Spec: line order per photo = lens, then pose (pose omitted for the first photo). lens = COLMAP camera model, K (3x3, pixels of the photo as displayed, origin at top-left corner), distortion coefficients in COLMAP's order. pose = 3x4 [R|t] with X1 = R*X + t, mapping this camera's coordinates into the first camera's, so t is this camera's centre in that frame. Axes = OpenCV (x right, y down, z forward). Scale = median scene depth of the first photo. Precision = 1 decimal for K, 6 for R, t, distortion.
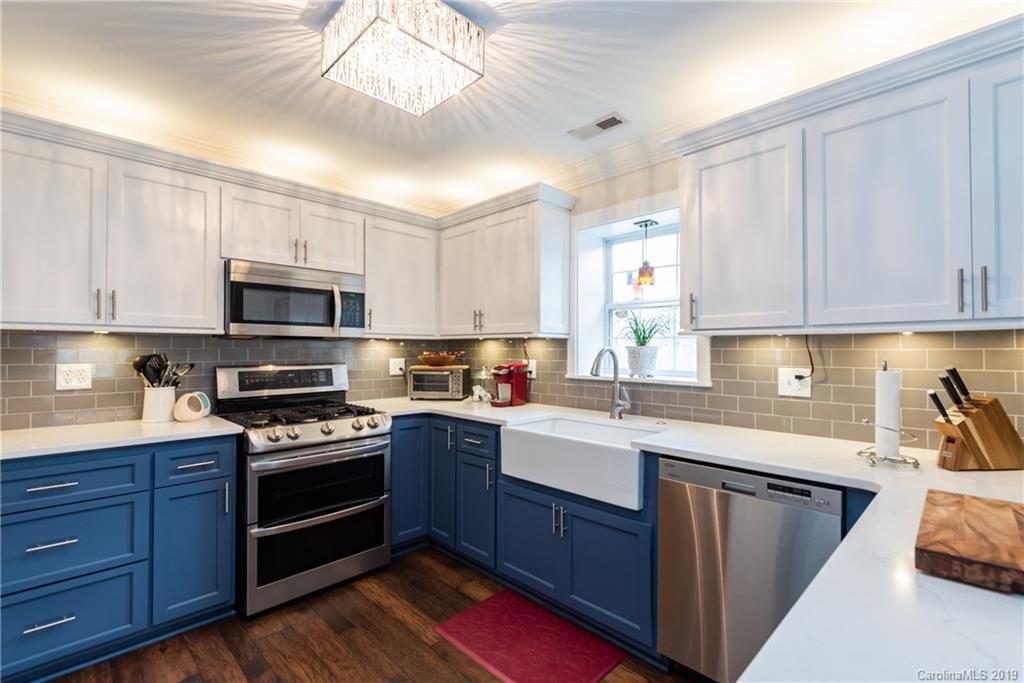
lens RADIAL K [[463.0, 0, 514.1], [0, 463.0, 345.3], [0, 0, 1]] dist [0.000980, -0.000166]
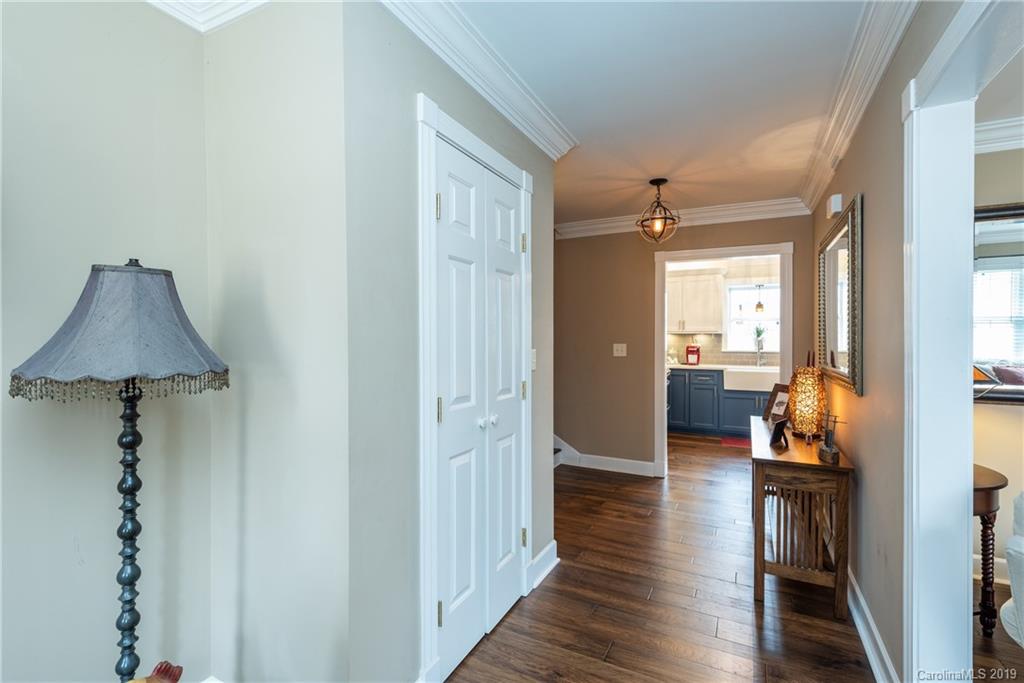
lens RADIAL K [[463.0, 0, 511.4], [0, 463.0, 341.1], [0, 0, 1]] dist [0.000980, -0.000166]
pose [[0.953609, 0.000333, 0.301049, -1.803409], [-0.003745, 0.999935, 0.010757, 0.000159], [-0.301026, -0.011385, 0.953548, -0.967681]]
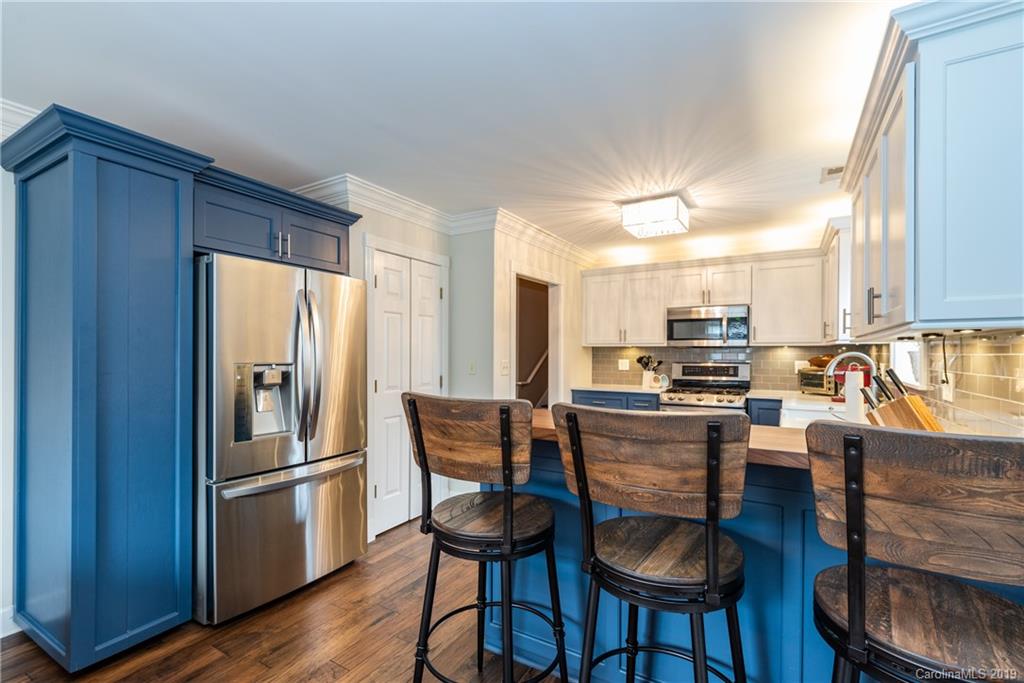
lens RADIAL K [[463.0, 0, 514.6], [0, 463.0, 349.4], [0, 0, 1]] dist [0.000980, -0.000166]
pose [[0.243936, -0.009392, -0.969746, 1.007614], [0.005878, 0.999949, -0.008205, 0.002965], [0.969773, -0.003698, 0.243979, -0.109662]]
